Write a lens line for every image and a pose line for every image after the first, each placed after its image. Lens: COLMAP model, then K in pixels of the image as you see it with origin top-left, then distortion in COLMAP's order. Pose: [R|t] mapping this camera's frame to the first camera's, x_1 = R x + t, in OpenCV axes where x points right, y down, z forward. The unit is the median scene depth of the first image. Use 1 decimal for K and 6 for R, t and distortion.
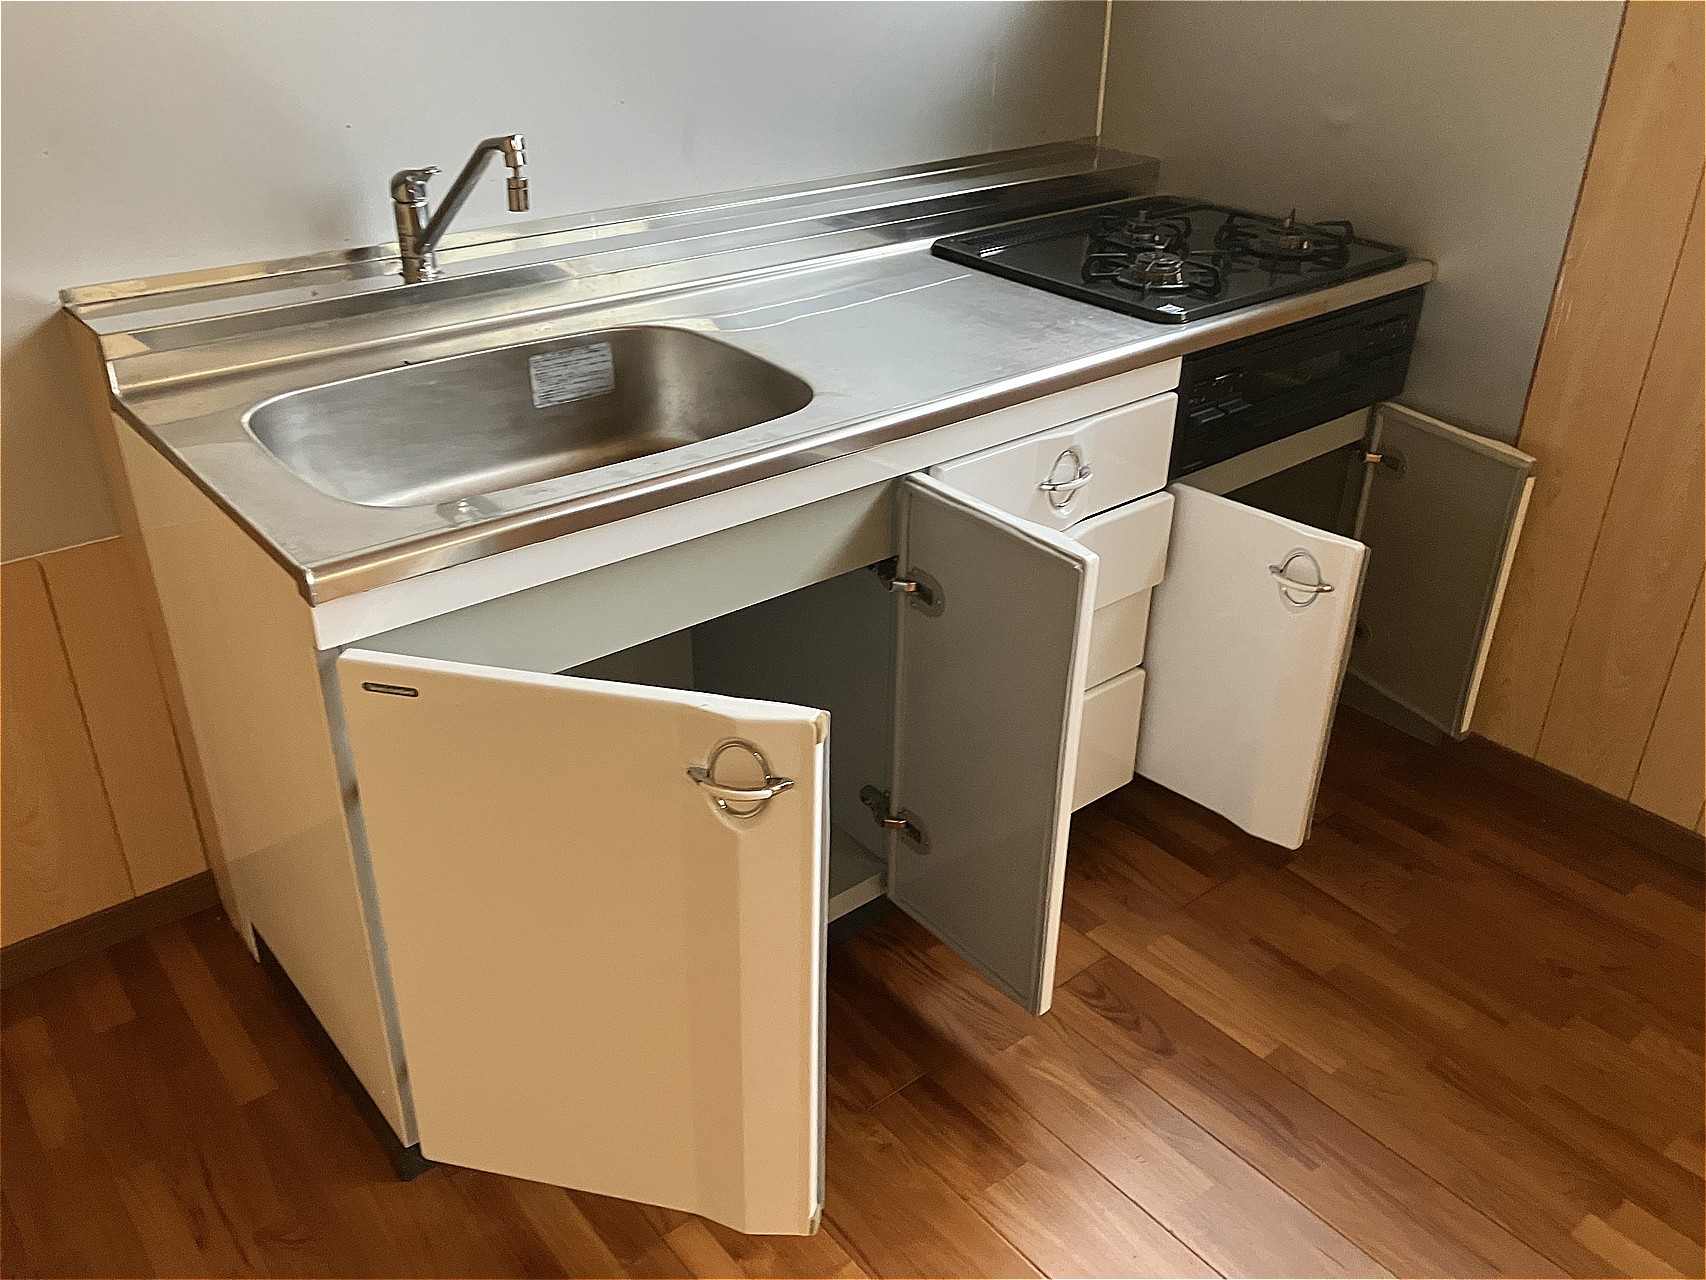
lens RADIAL K [[1390.2, 0, 851.6], [0, 1390.2, 622.7], [0, 0, 1]] dist [-0.001033, -0.007770]
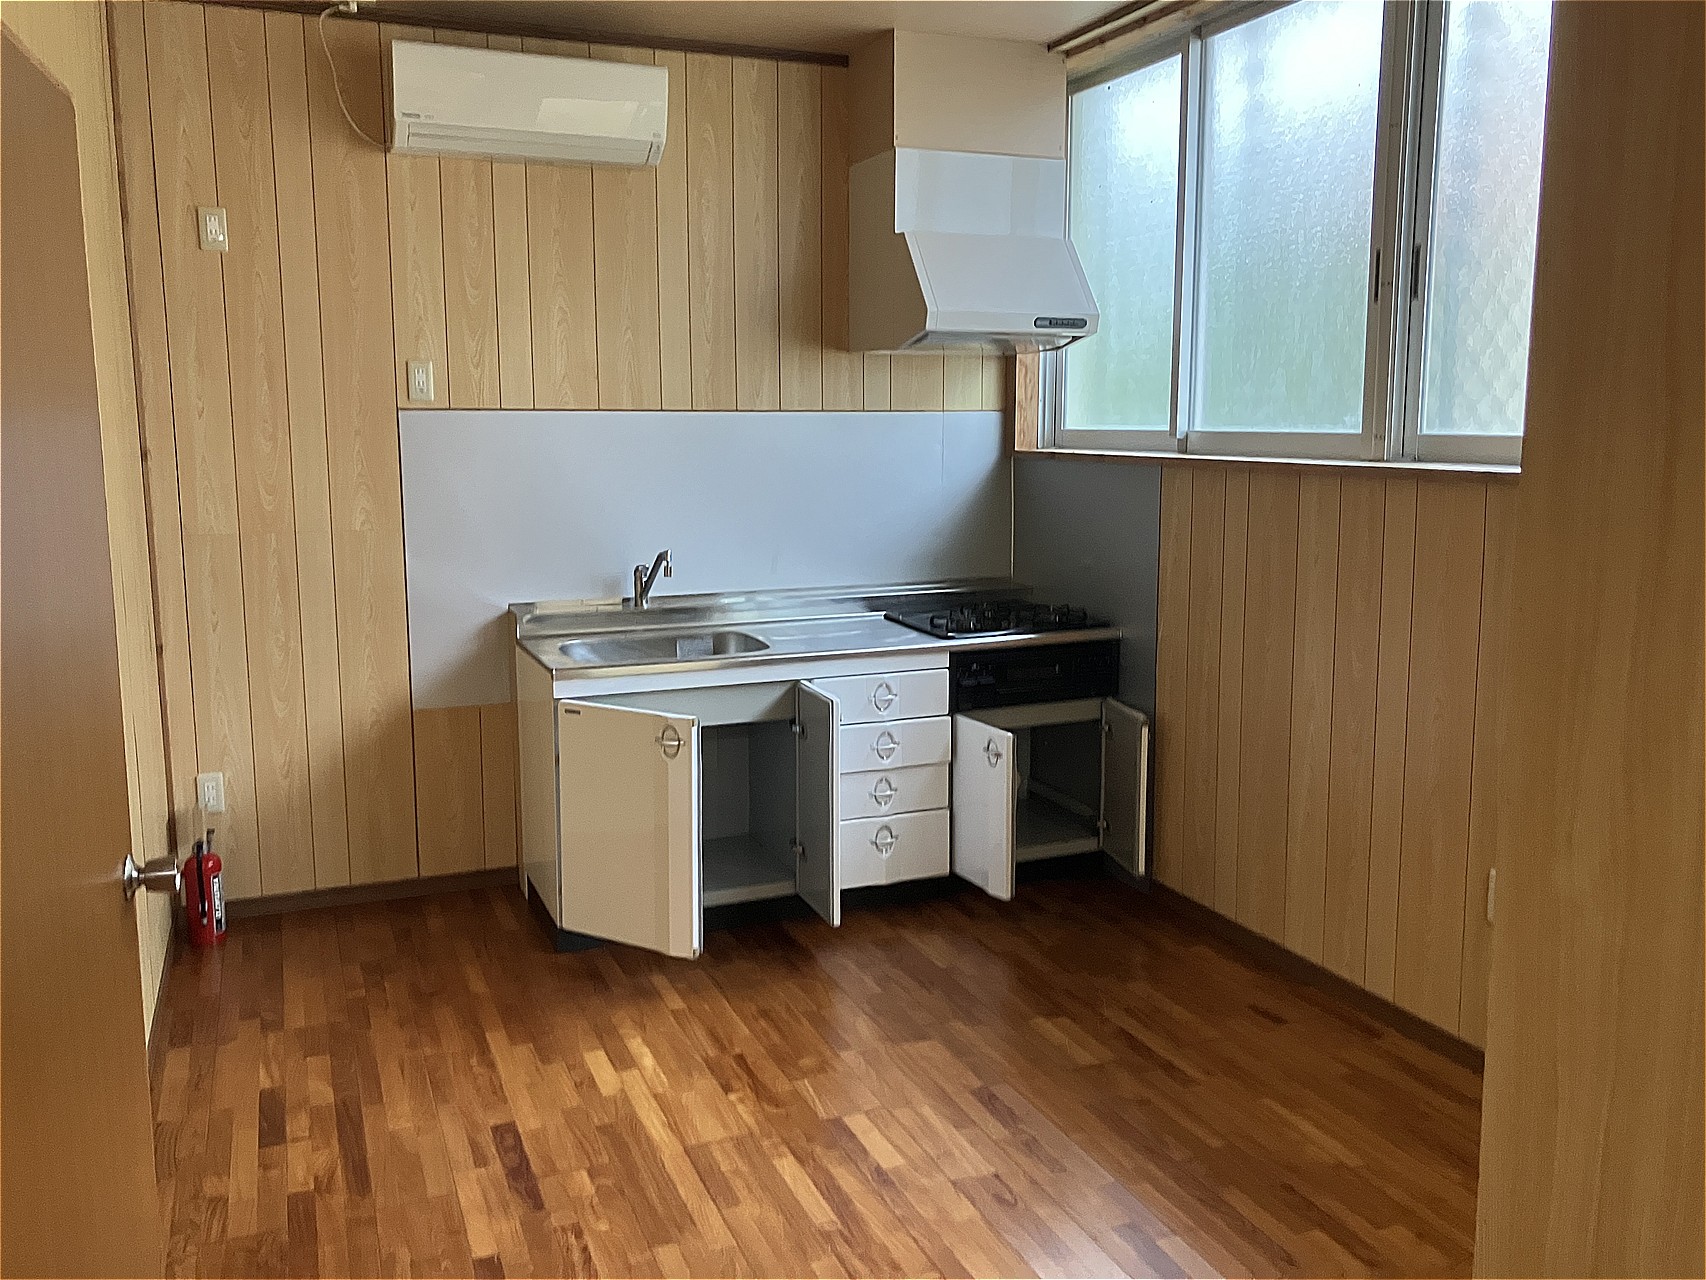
lens RADIAL K [[1415.8, 0, 853.0], [0, 1415.8, 640.0], [0, 0, 1]] dist [0.175577, -0.001981]
pose [[0.951710, 0.031242, -0.305404, 0.787540], [-0.131935, 0.939880, -0.314991, 0.529595], [0.277202, 0.340073, 0.898615, -1.103624]]
